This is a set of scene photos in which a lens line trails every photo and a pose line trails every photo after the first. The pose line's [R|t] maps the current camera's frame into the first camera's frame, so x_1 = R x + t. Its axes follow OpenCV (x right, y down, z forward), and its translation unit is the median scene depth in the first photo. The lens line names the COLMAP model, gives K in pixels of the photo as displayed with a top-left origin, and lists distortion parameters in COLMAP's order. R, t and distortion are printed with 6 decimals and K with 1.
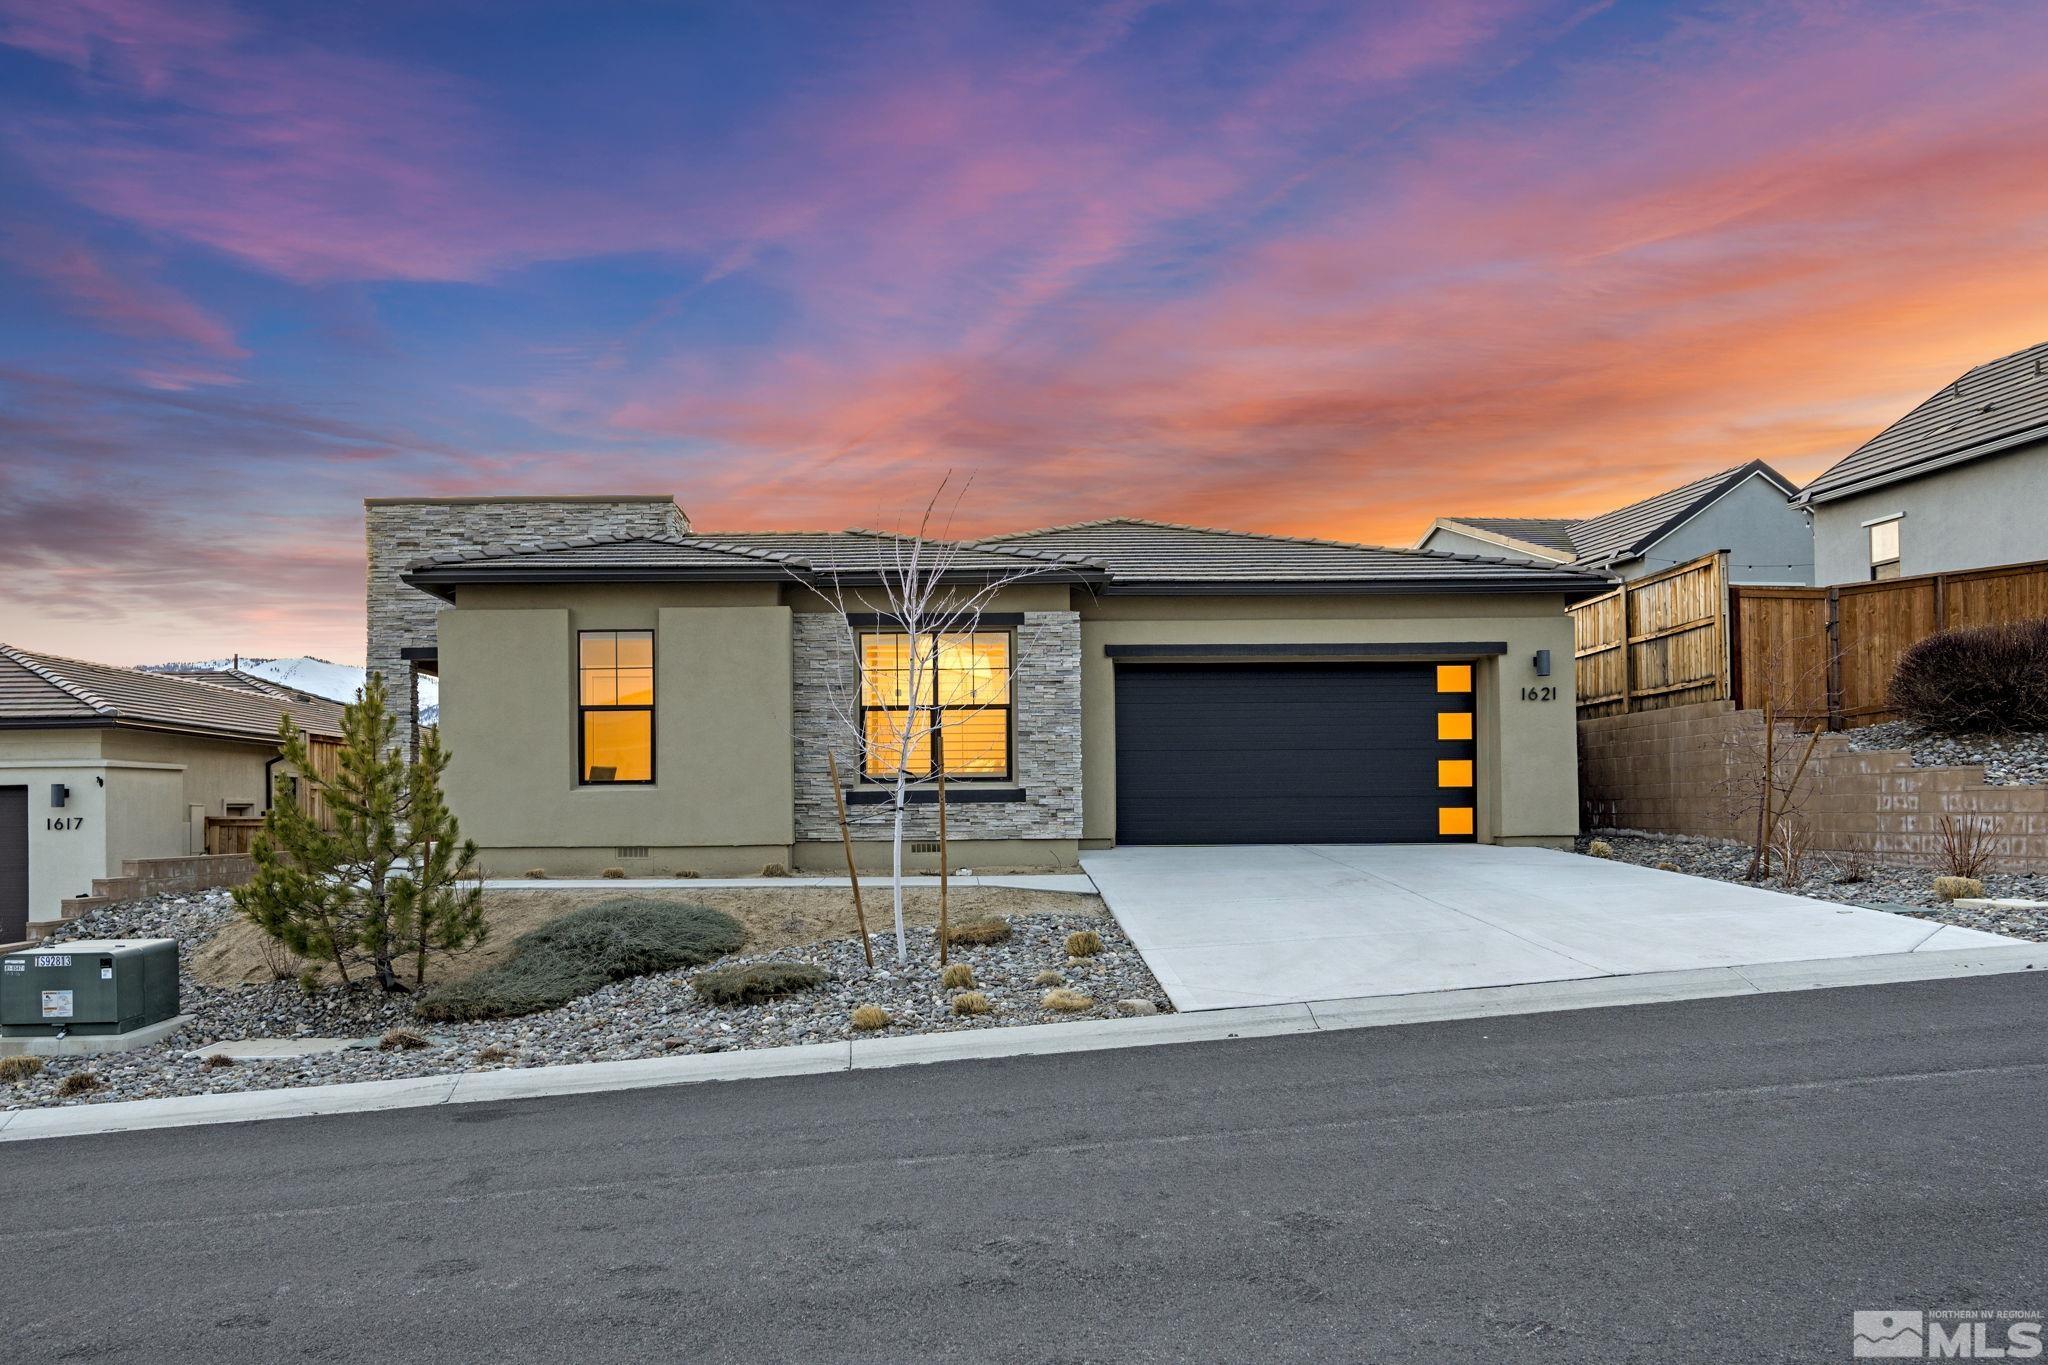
lens RADIAL K [[1441.1, 0, 937.6], [0, 1441.1, 815.3], [0, 0, 1]] dist [-0.004346, 0.000338]
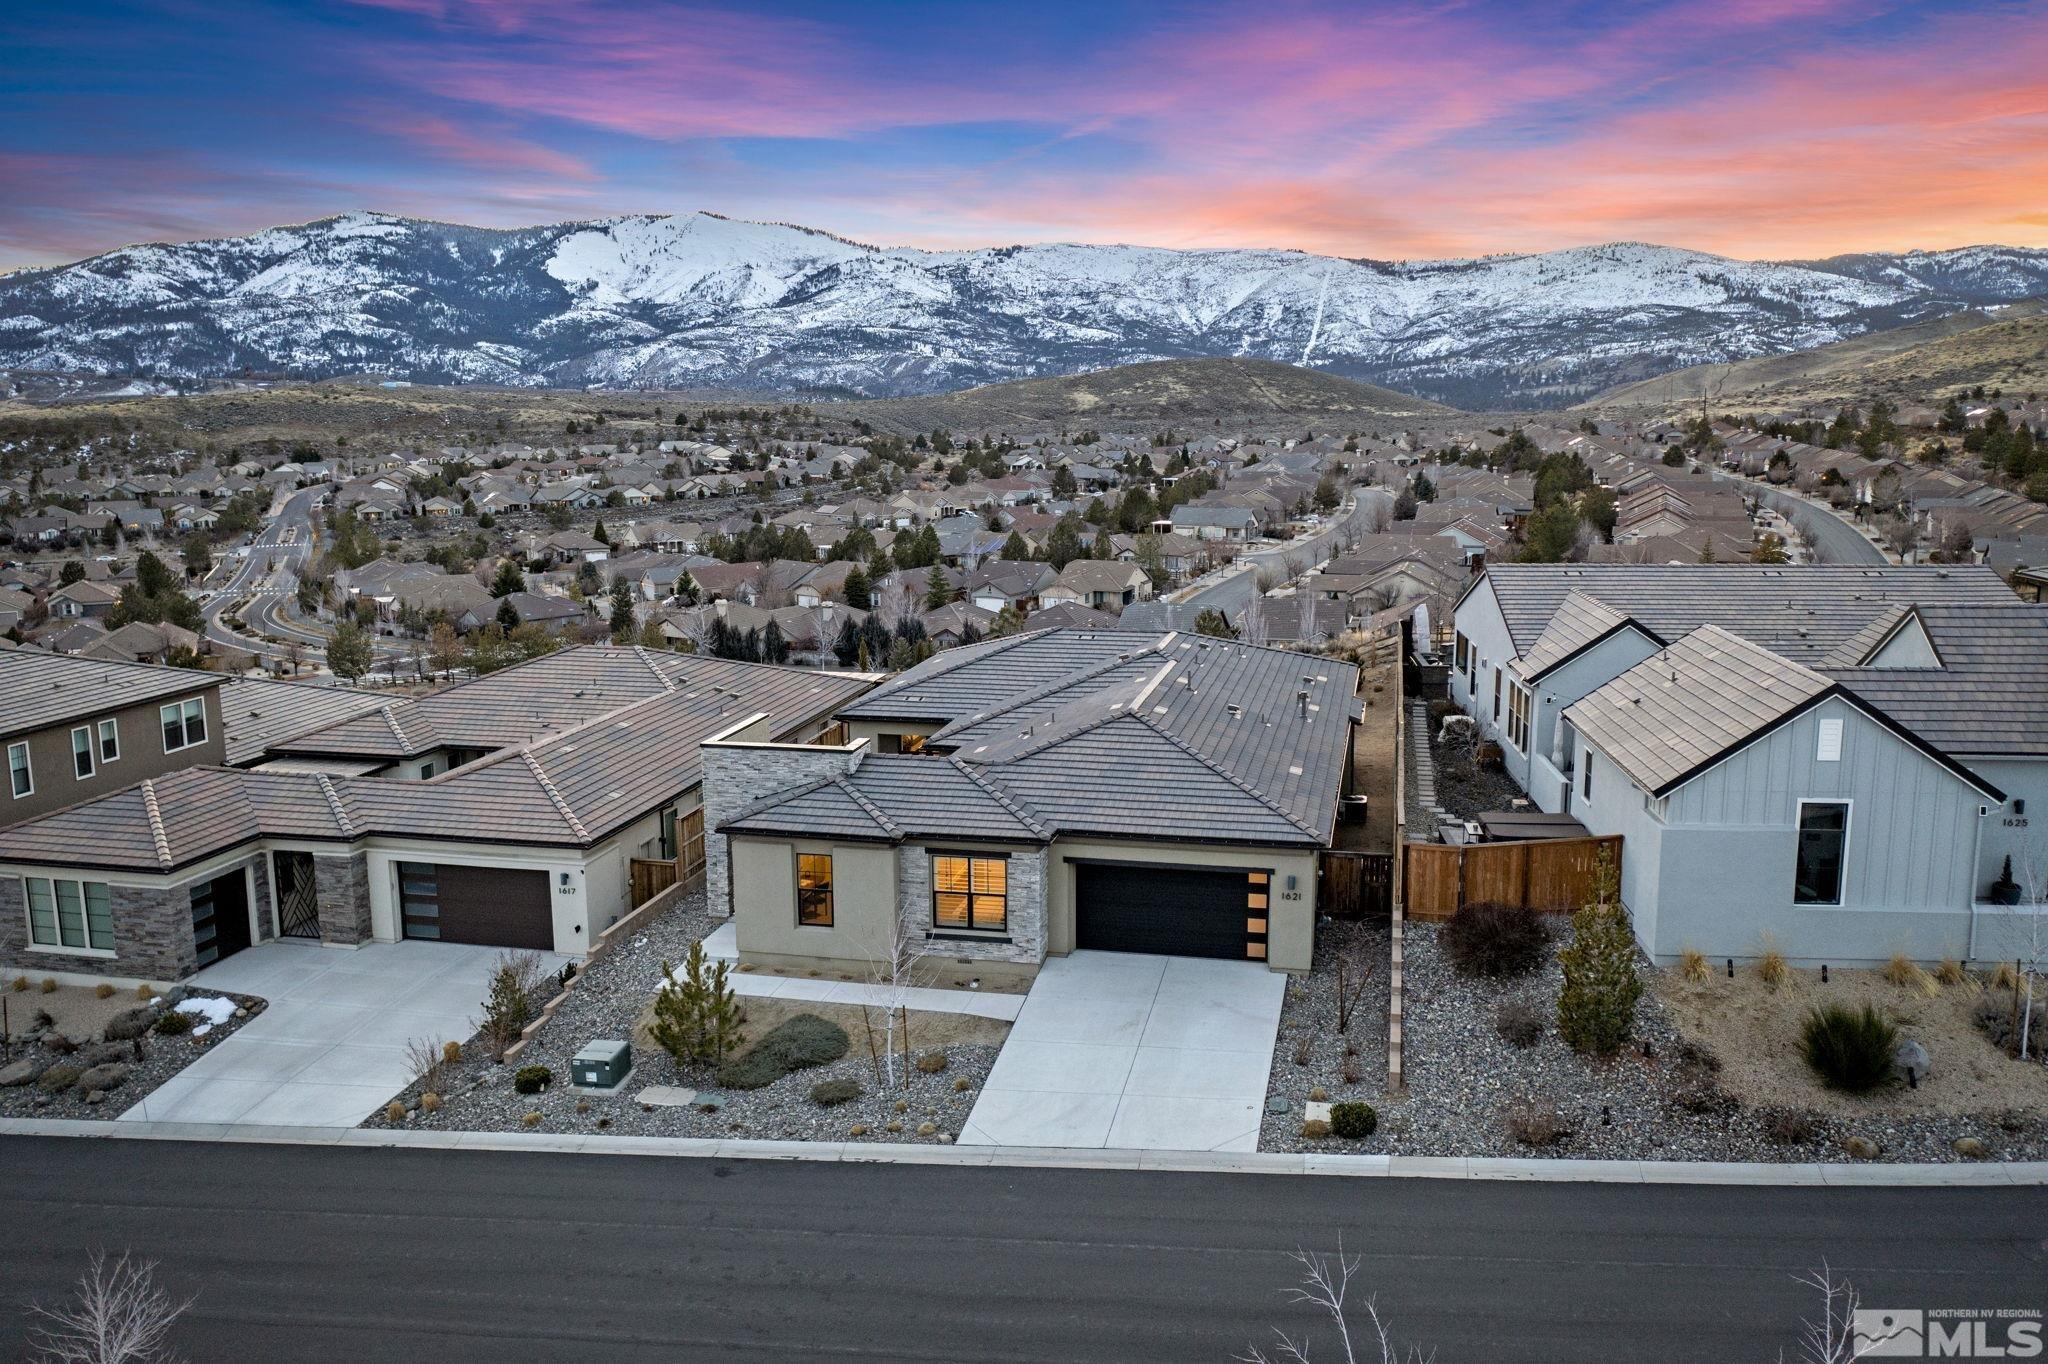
lens RADIAL K [[1612.6, 0, 1018.6], [0, 1612.6, 689.3], [0, 0, 1]] dist [-0.008783, -0.000775]
pose [[0.974638, 0.039578, -0.220259, 0.616733], [0.001774, 0.982839, 0.184456, -0.864490], [0.223780, -0.180168, 0.957842, -1.209805]]
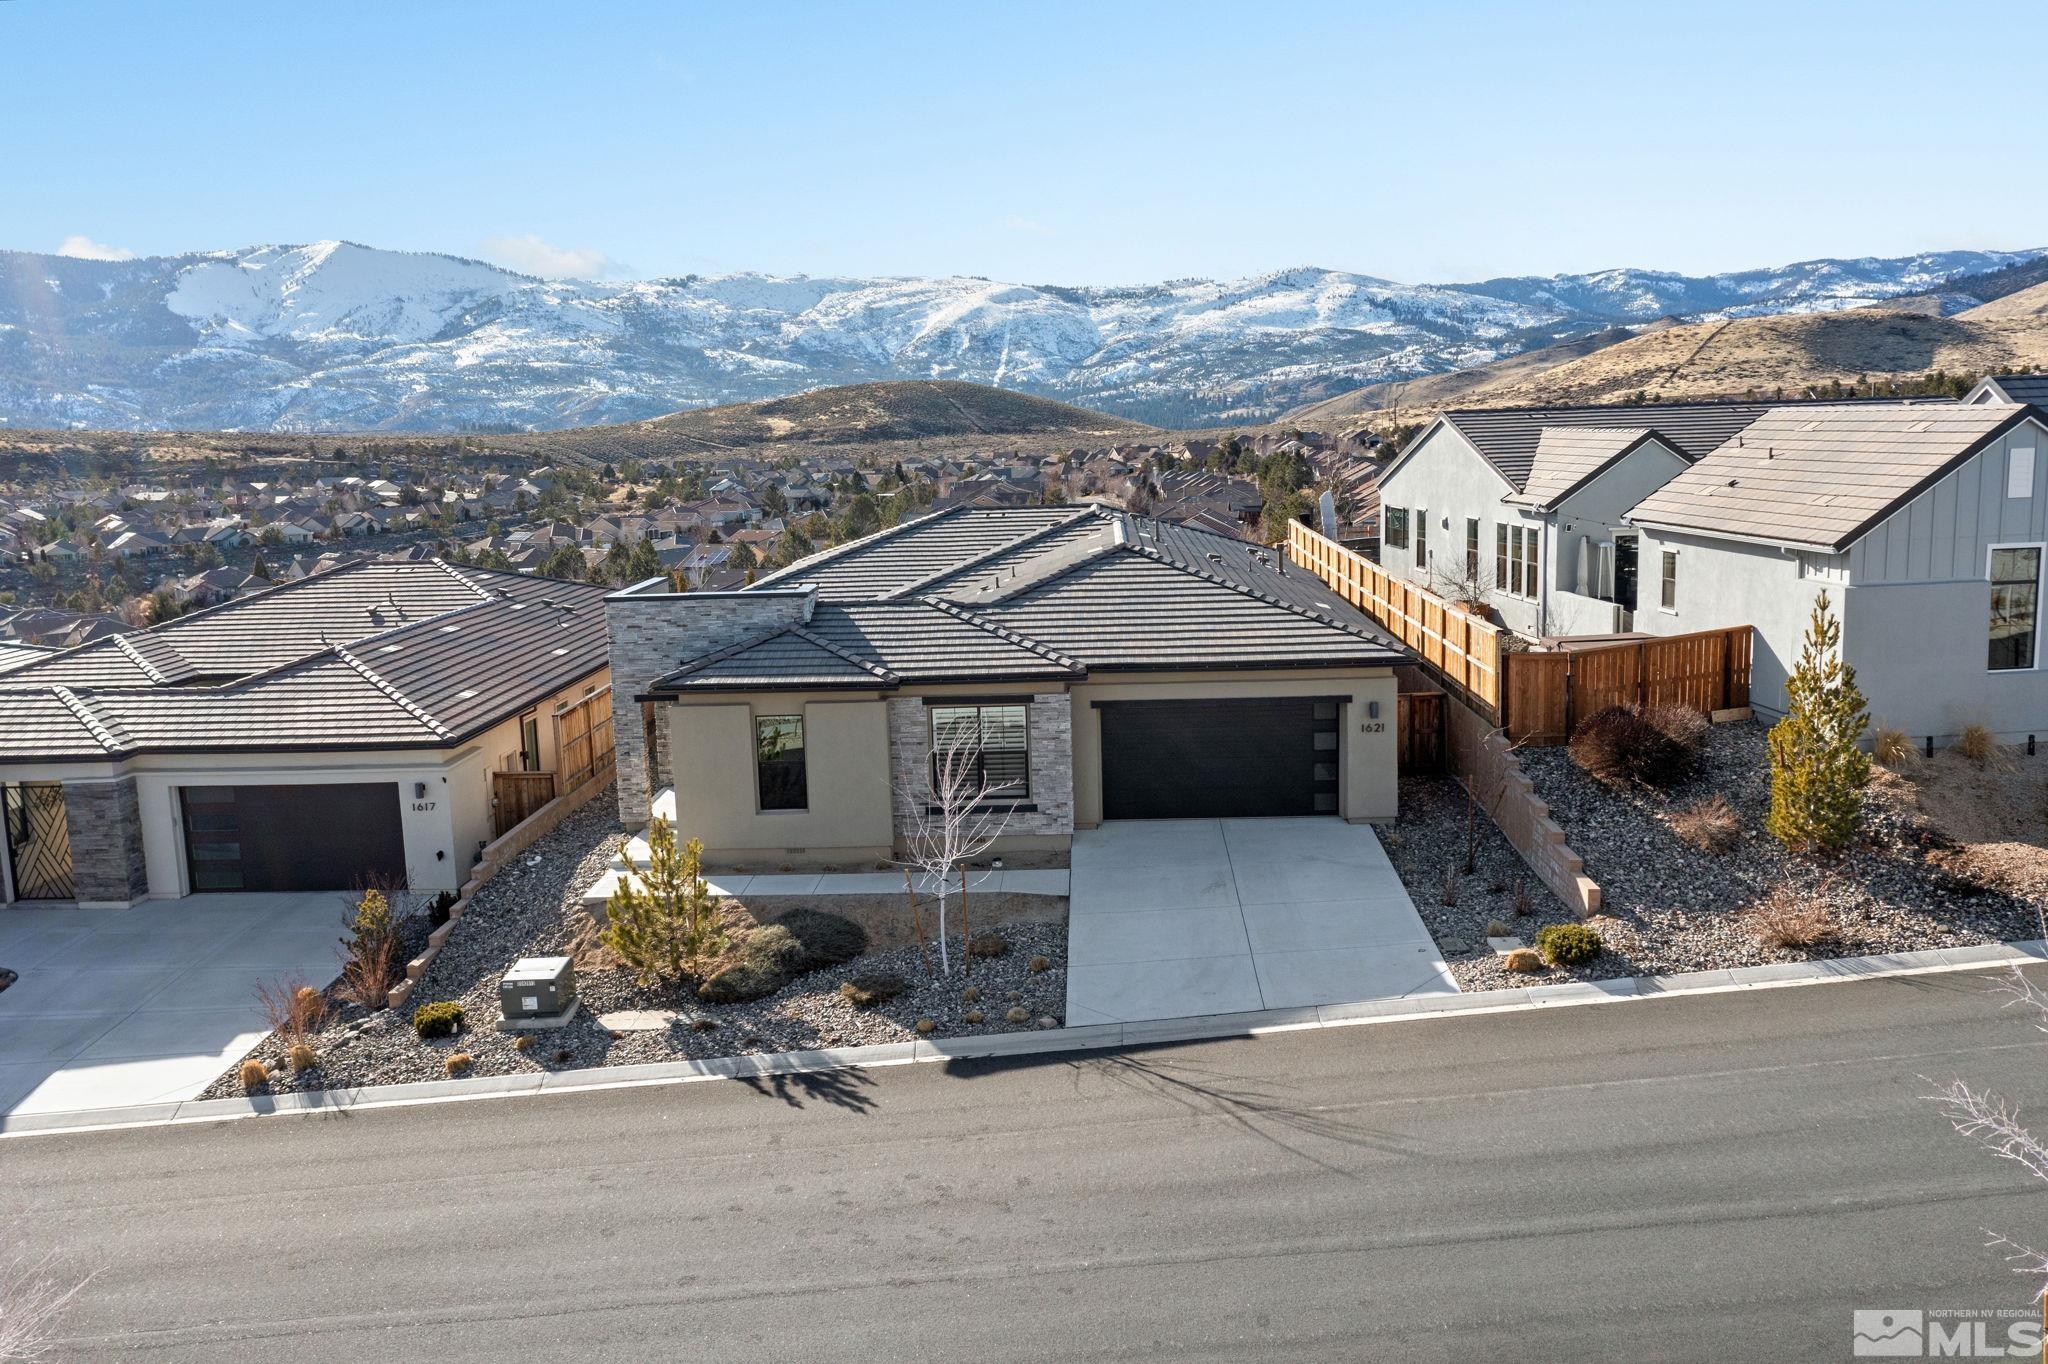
lens RADIAL K [[1668.7, 0, 1024.0], [0, 1668.7, 682.0], [0, 0, 1]] dist [-0.019360, 0.012751]
pose [[0.999092, -0.016126, -0.039437, 0.136694], [0.022190, 0.987109, 0.158506, -0.501237], [0.036373, -0.159237, 0.986570, -0.904402]]
